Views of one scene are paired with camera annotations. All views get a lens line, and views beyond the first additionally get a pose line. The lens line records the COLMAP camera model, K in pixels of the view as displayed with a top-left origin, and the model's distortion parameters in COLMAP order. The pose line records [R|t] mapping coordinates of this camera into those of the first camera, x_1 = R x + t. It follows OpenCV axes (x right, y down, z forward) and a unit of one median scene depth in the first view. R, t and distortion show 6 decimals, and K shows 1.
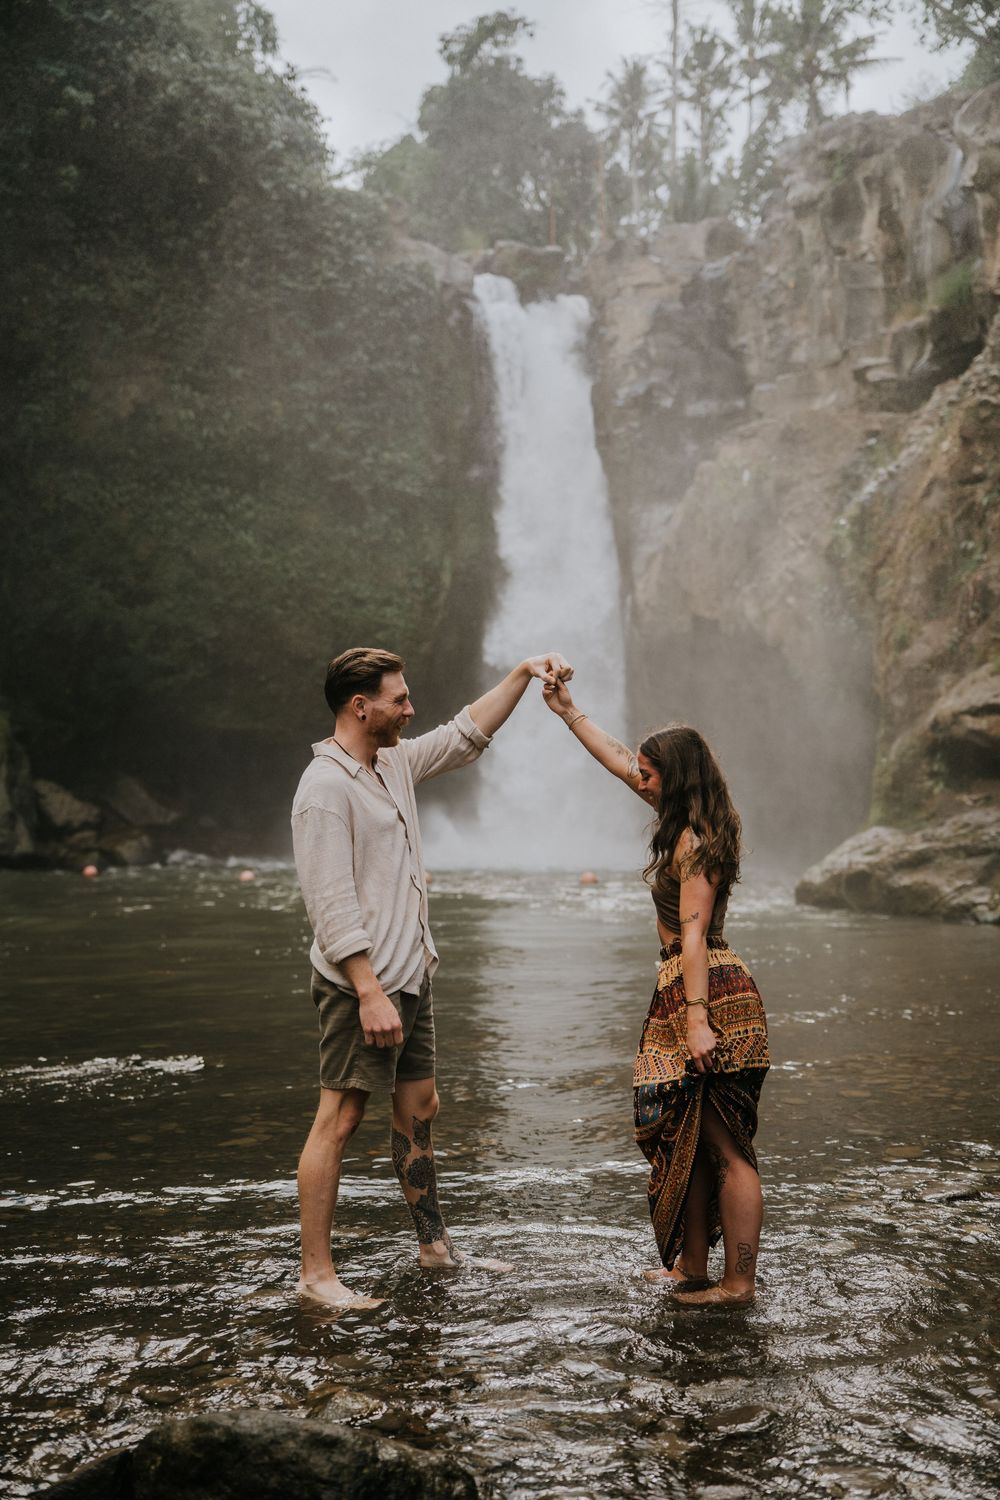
lens RADIAL K [[1541.9, 0, 507.3], [0, 1541.9, 753.4], [0, 0, 1]] dist [0.028467, -0.002942]
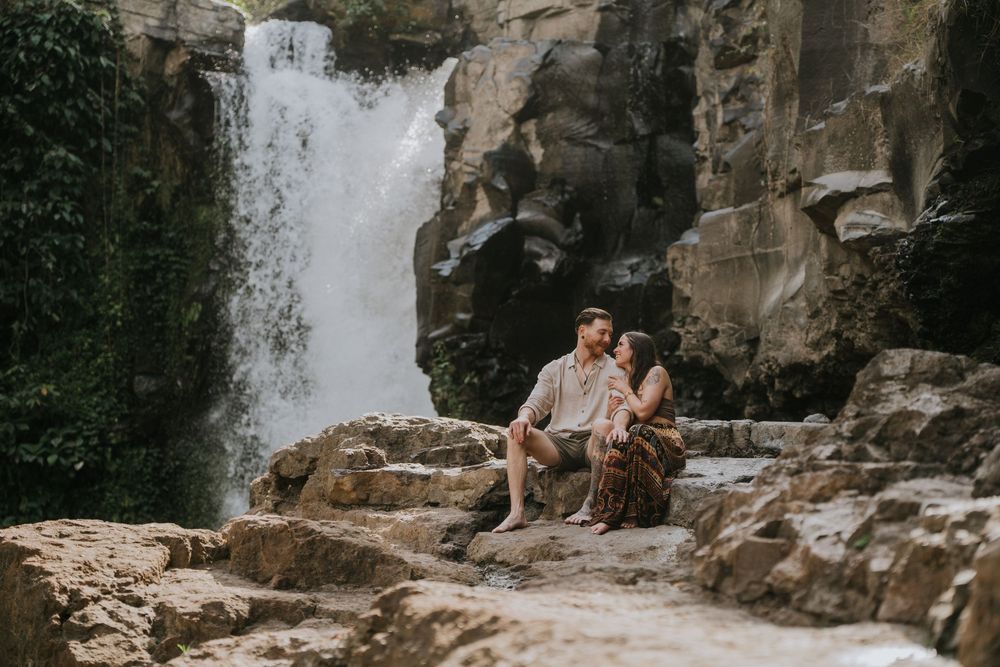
lens RADIAL K [[1691.8, 0, 500.0], [0, 1691.8, 333.5], [0, 0, 1]] dist [0.504600, -2.449850]
pose [[0.971151, -0.038446, -0.235345, 0.215429], [0.008463, 0.991853, -0.127108, -0.150668], [0.238314, 0.121449, 0.963564, 0.544348]]
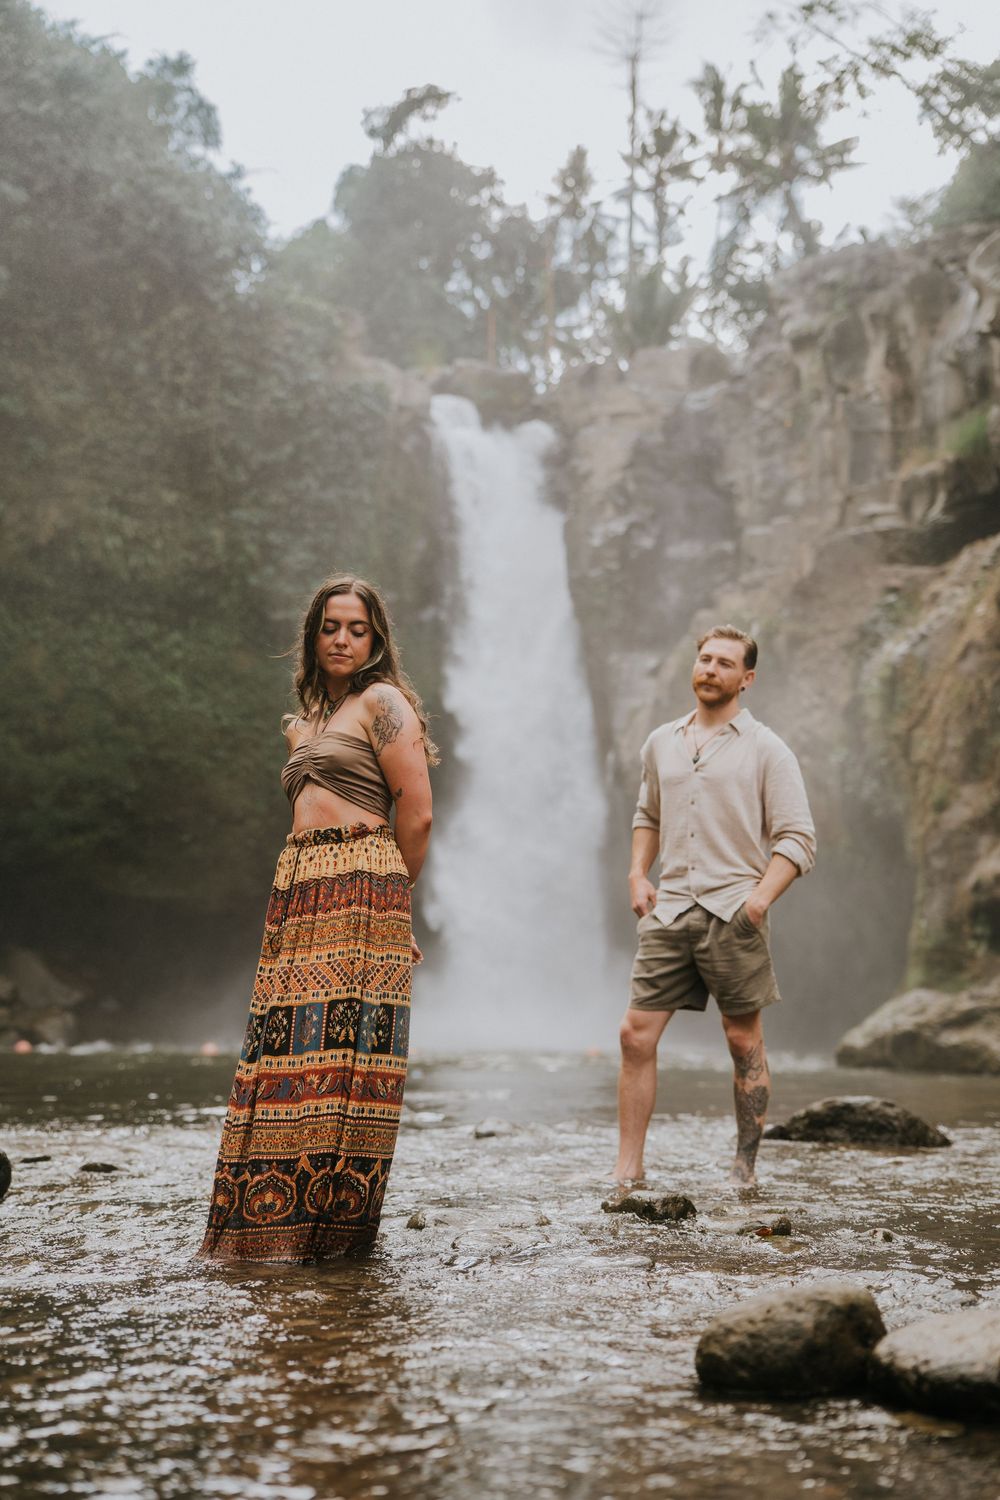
lens RADIAL K [[1916.4, 0, 495.9], [0, 1916.4, 773.0], [0, 0, 1]] dist [0.144379, -0.075177]
pose [[0.998084, 0.019087, 0.058852, -0.051907], [-0.013627, 0.995683, -0.091817, 0.013067], [-0.060351, 0.090839, 0.994035, -0.110743]]
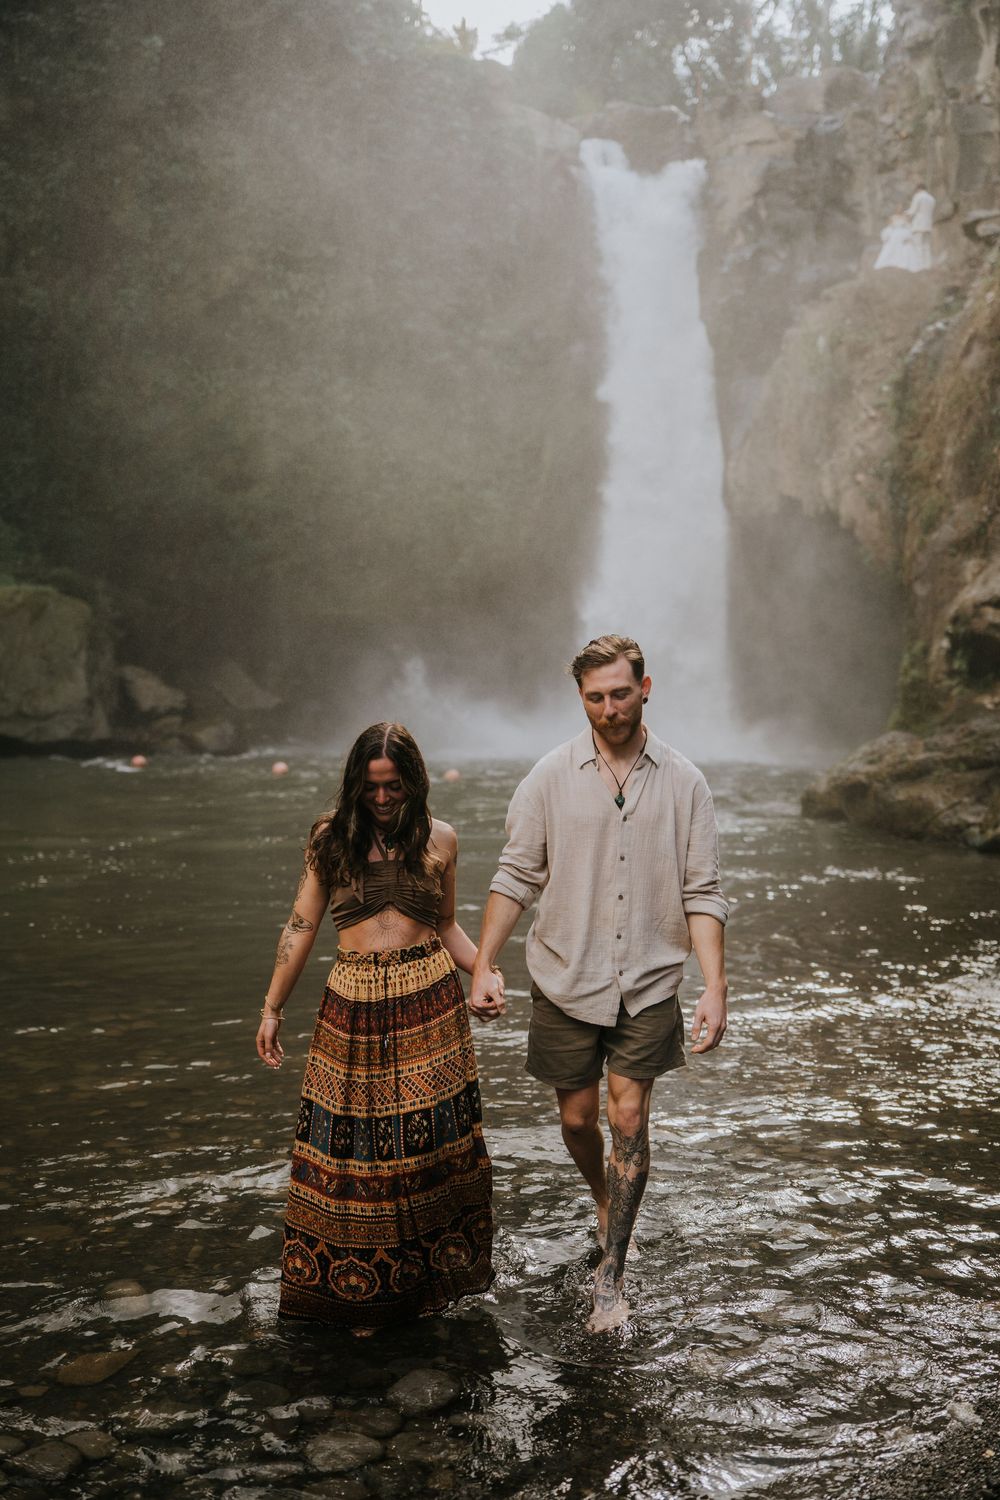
lens RADIAL K [[1484.8, 0, 500.0], [0, 1484.8, 750.0], [0, 0, 1]] dist [0.037465, -0.092861]
pose [[0.991366, 0.012857, -0.130494, 0.061815], [-0.002643, 0.996939, 0.078141, -0.004089], [0.131100, -0.077121, 0.988365, 0.056214]]
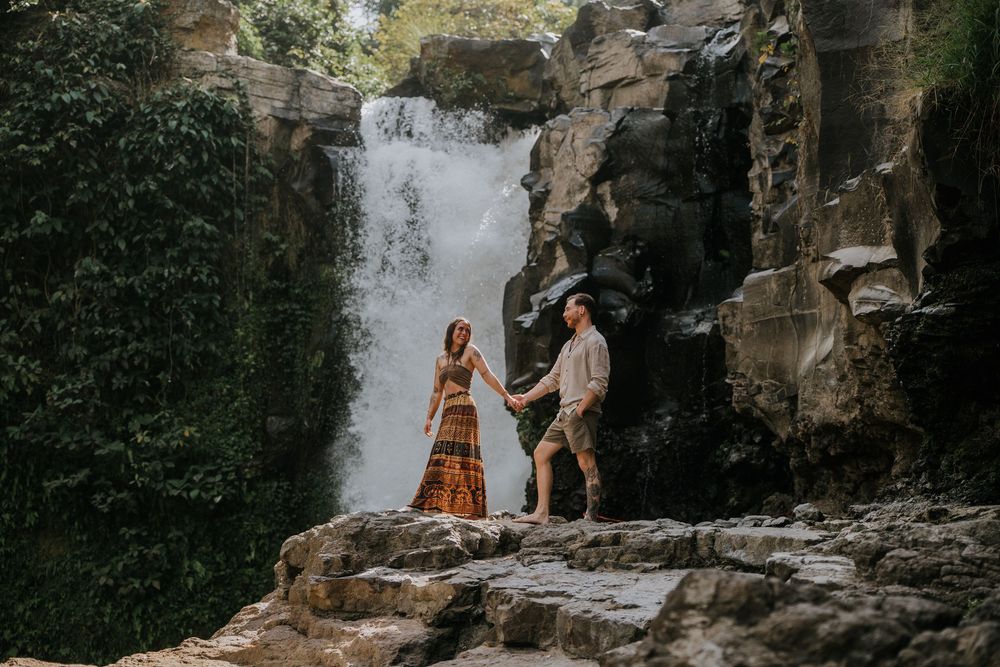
lens RADIAL K [[1470.3, 0, 500.0], [0, 1470.3, 333.5], [0, 0, 1]] dist [0.338490, -1.228547]
pose [[0.940629, -0.059018, -0.334268, 0.233937], [0.015134, 0.991081, -0.132397, -0.167418], [0.339100, 0.119477, 0.933132, 0.576094]]
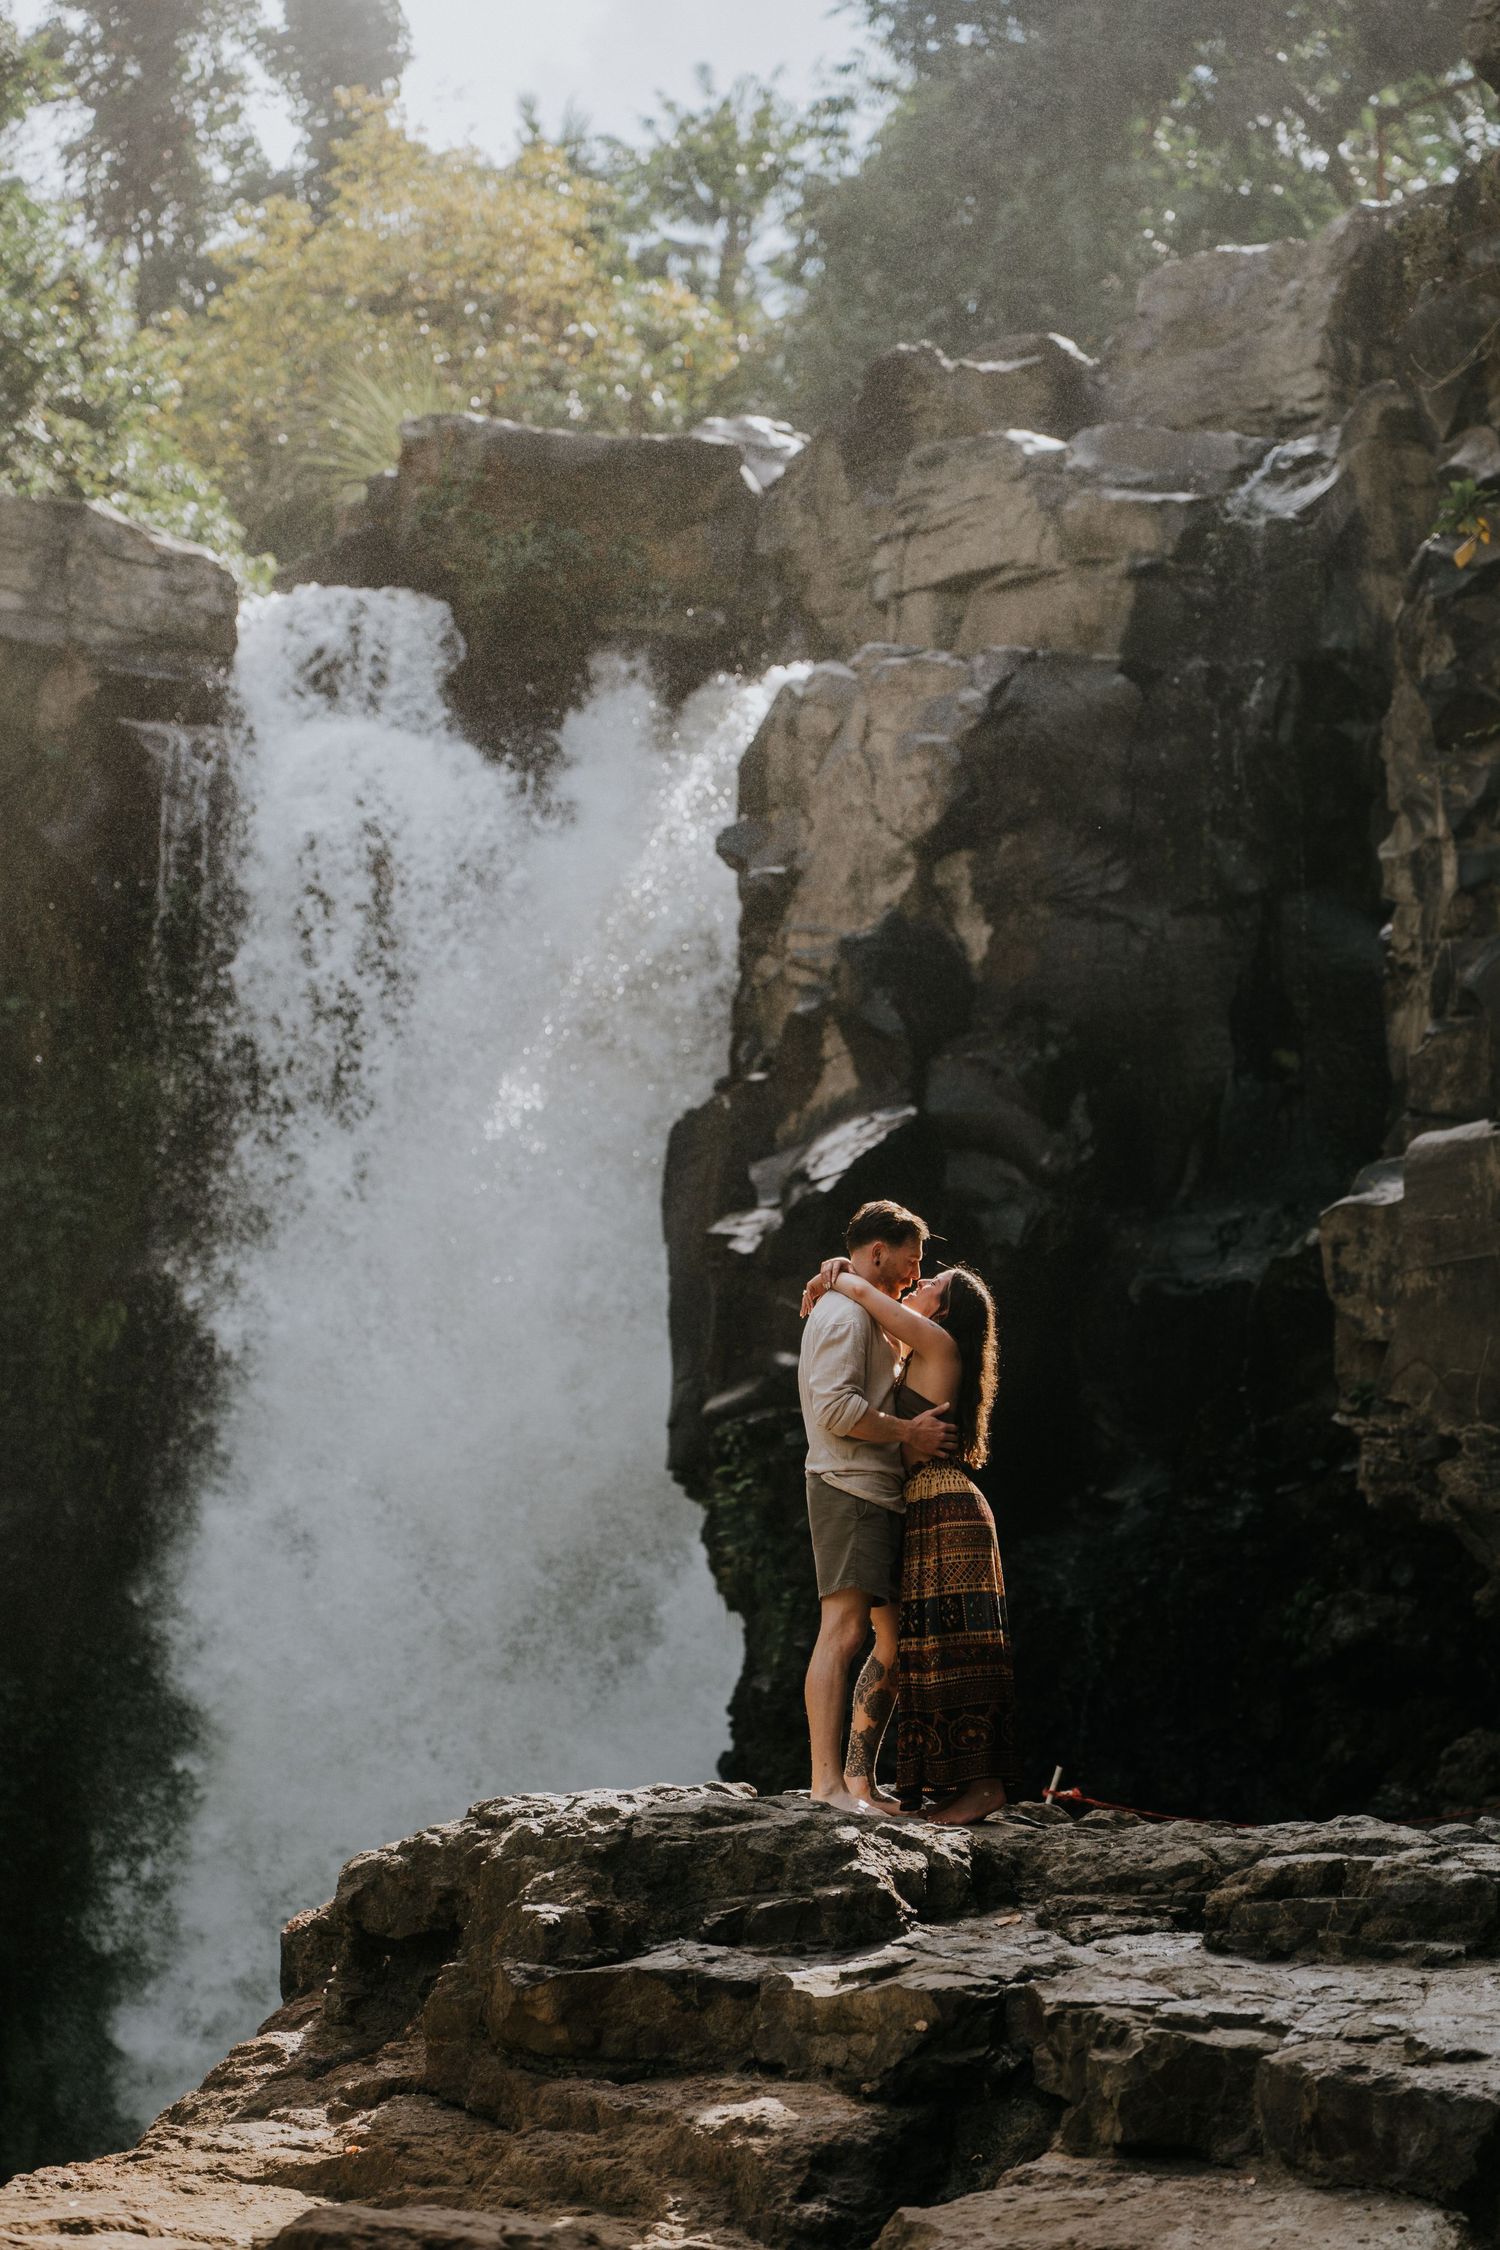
lens RADIAL K [[4295.4, 0, 735.1], [0, 4295.4, 1127.7], [0, 0, 1]] dist [0.648466, -4.128265]
pose [[0.964556, -0.048264, -0.259428, 0.212038], [0.008314, 0.988201, -0.152934, -0.169973], [0.263748, 0.145356, 0.953577, 0.540264]]
